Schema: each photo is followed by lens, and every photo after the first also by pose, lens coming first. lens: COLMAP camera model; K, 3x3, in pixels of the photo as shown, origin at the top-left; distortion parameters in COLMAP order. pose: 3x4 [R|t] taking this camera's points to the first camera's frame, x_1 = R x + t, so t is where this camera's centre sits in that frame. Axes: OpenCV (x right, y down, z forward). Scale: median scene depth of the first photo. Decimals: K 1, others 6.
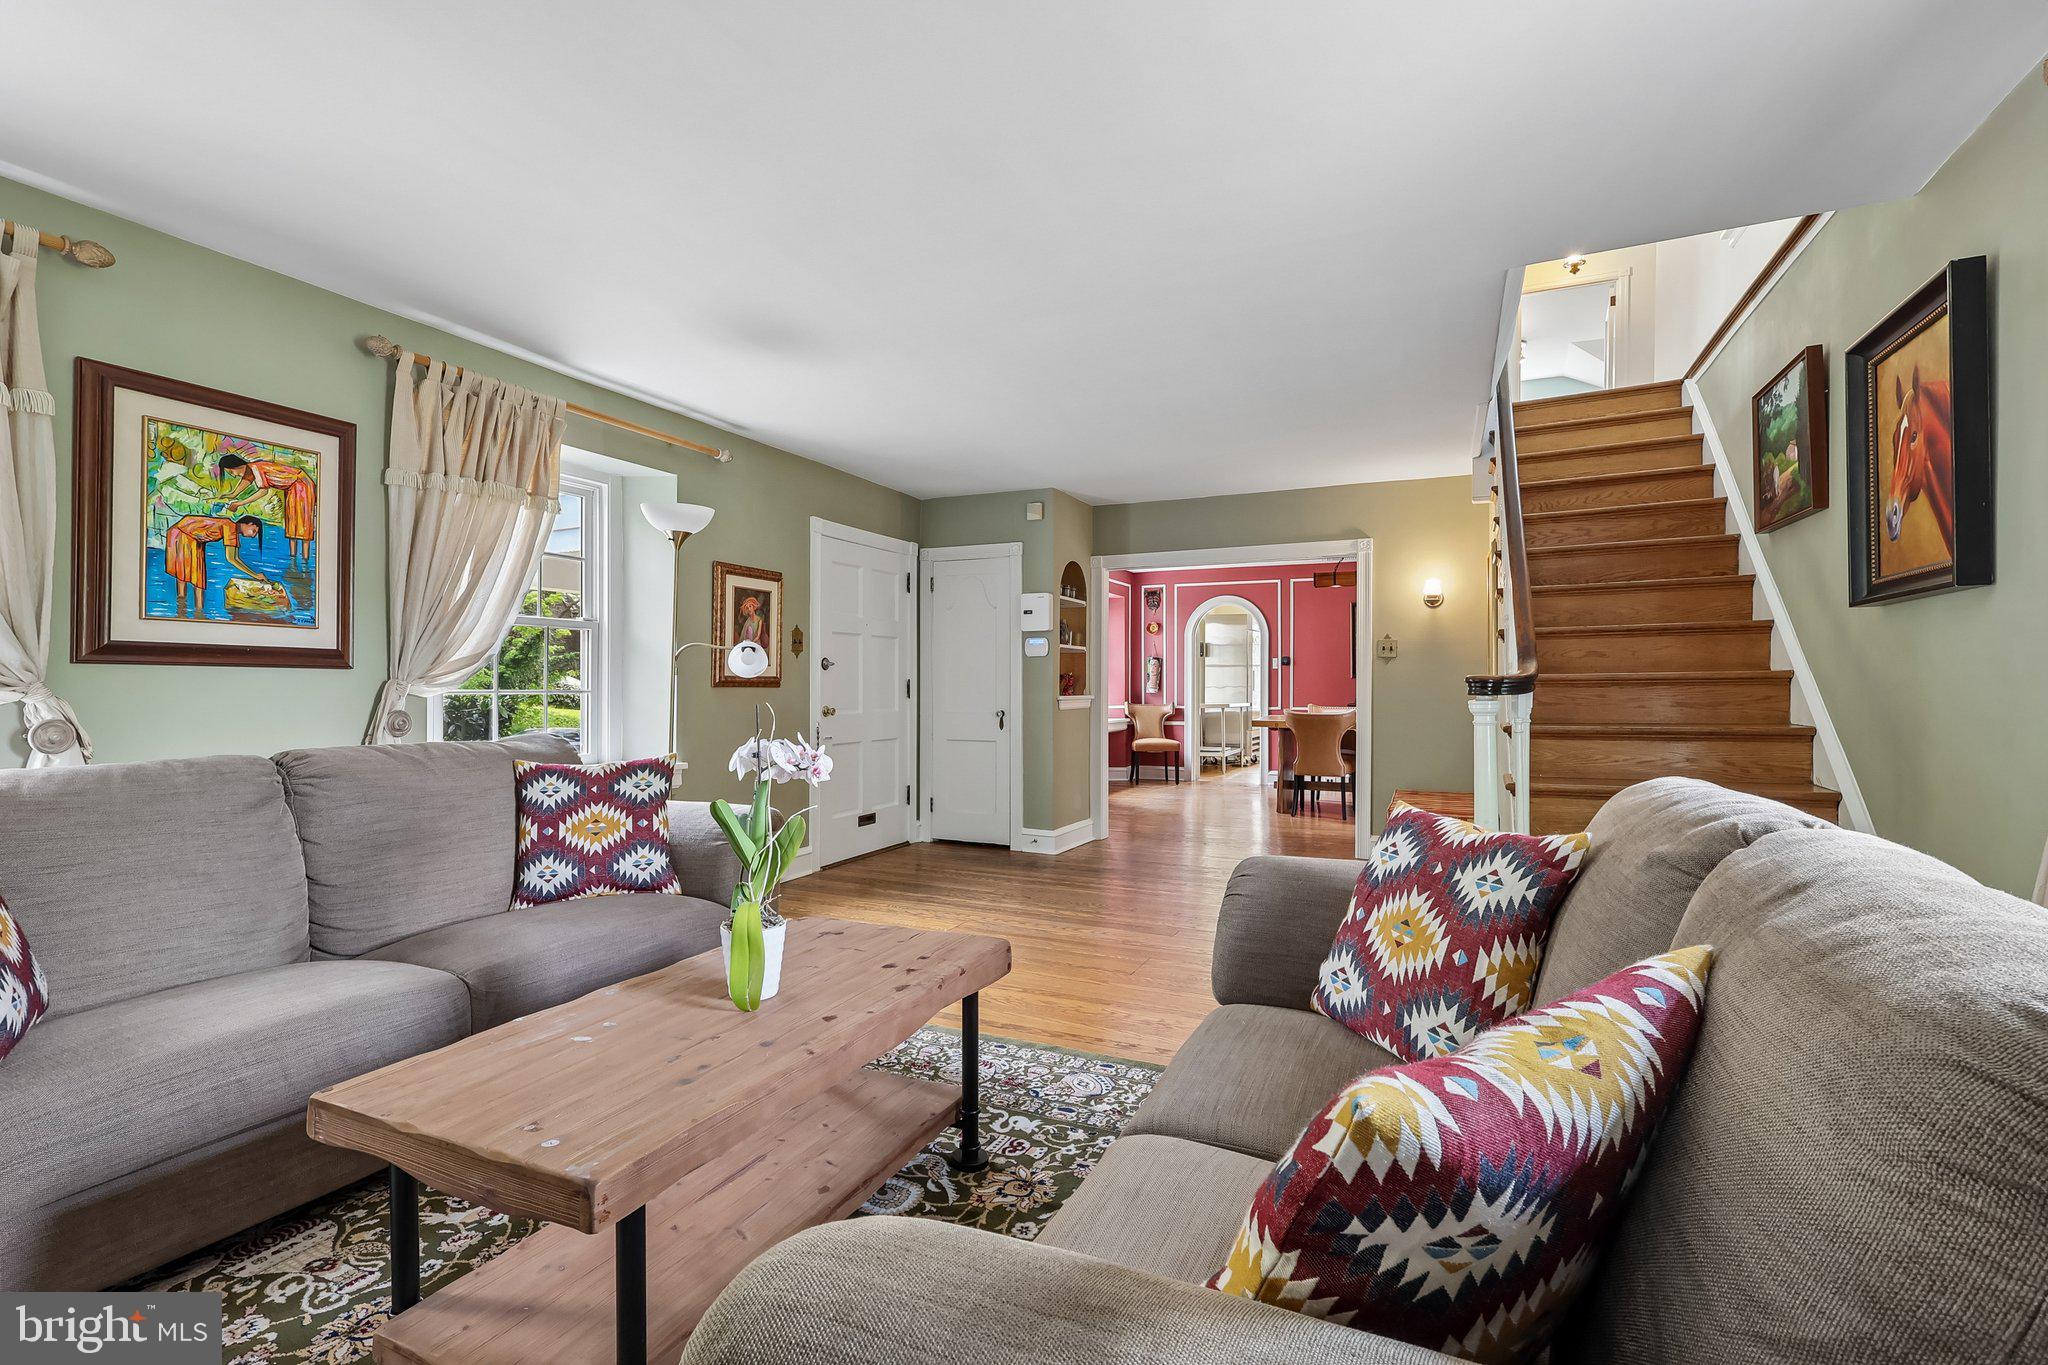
lens RADIAL K [[950.8, 0, 1021.0], [0, 950.8, 683.8], [0, 0, 1]] dist [0.001615, -0.000737]
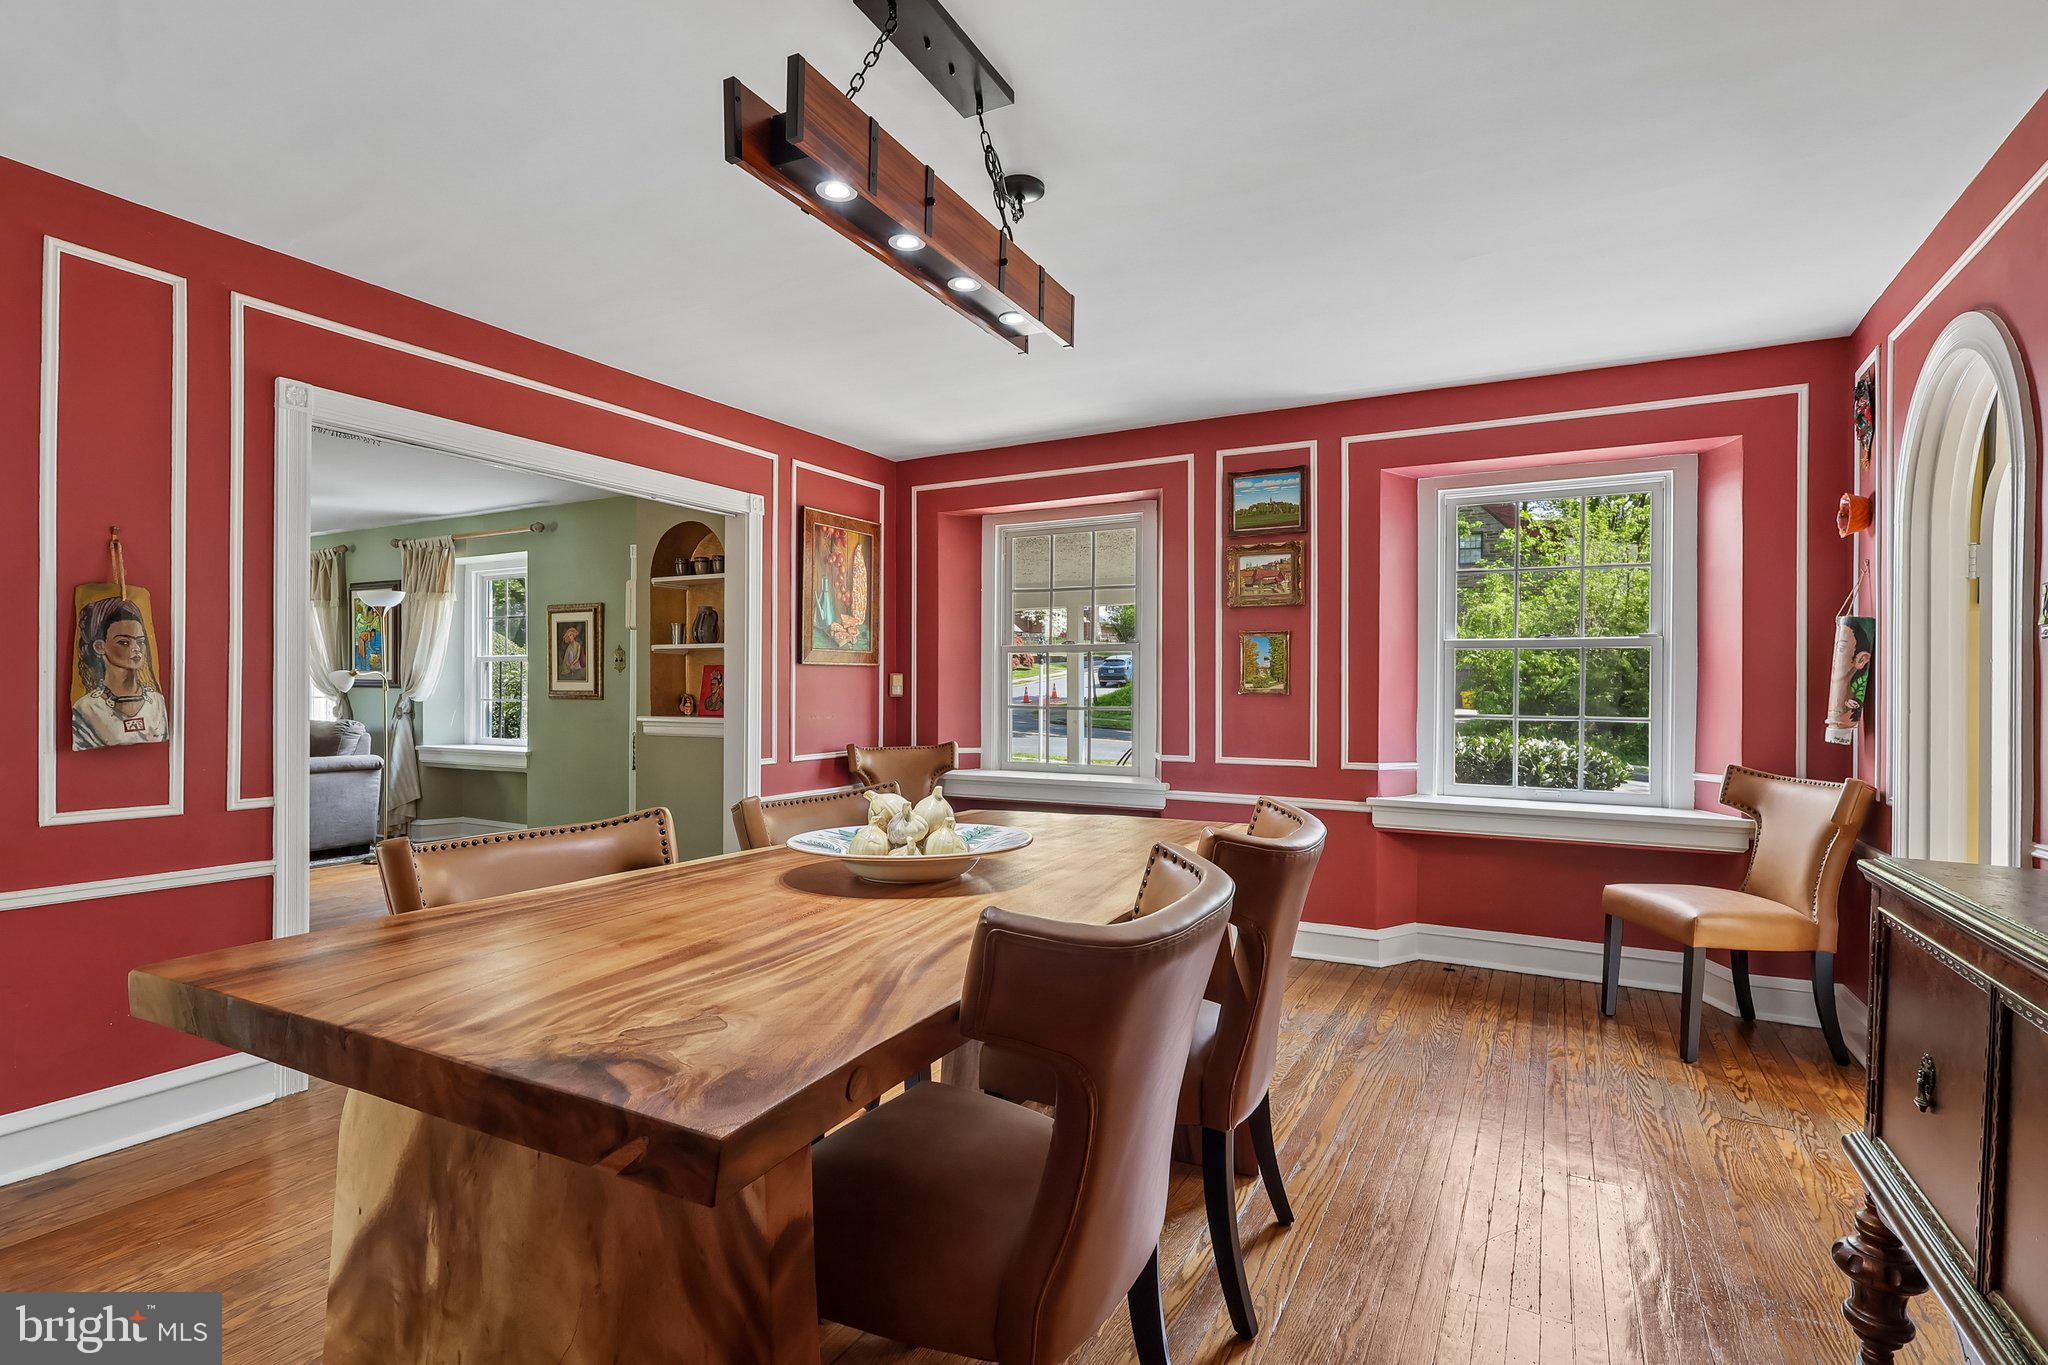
lens RADIAL K [[1022.3, 0, 1025.0], [0, 1022.3, 681.8], [0, 0, 1]] dist [0.006096, -0.000139]
pose [[-0.083234, -0.009124, -0.996488, 0.882899], [-0.003713, 0.999954, -0.008846, -0.008564], [0.996523, 0.002964, -0.083264, 1.485138]]
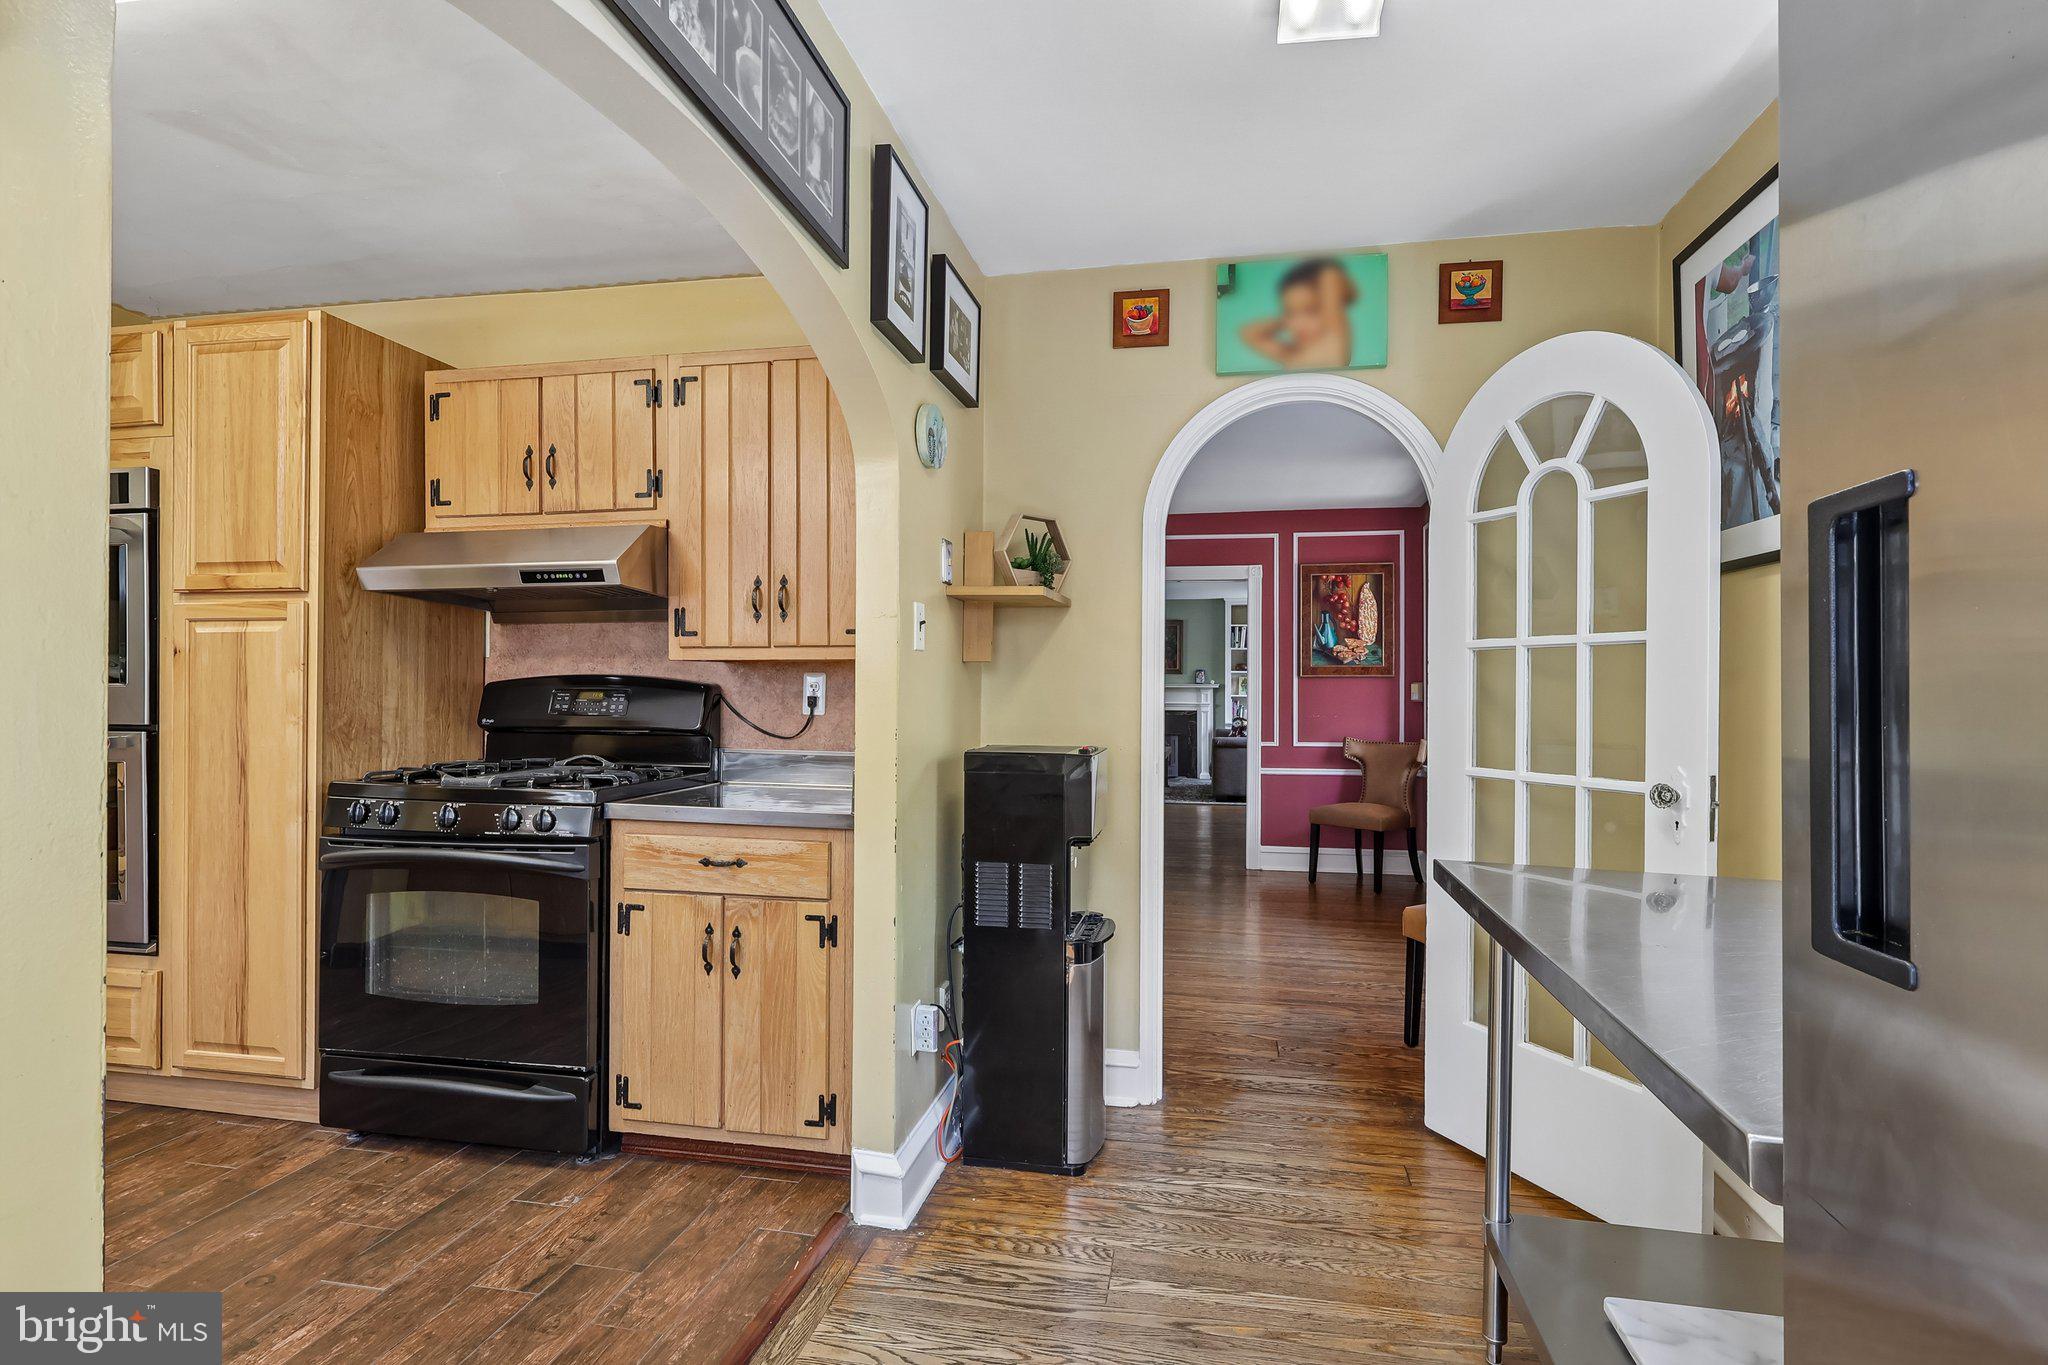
lens RADIAL K [[1022.3, 0, 1004.5], [0, 1022.3, 694.2], [0, 0, 1]] dist [0.006096, -0.000139]
pose [[-0.974609, -0.004860, -0.223862, 0.662158], [-0.005621, 0.999980, 0.002761, -0.011132], [0.223844, 0.003949, -0.974617, 2.303559]]
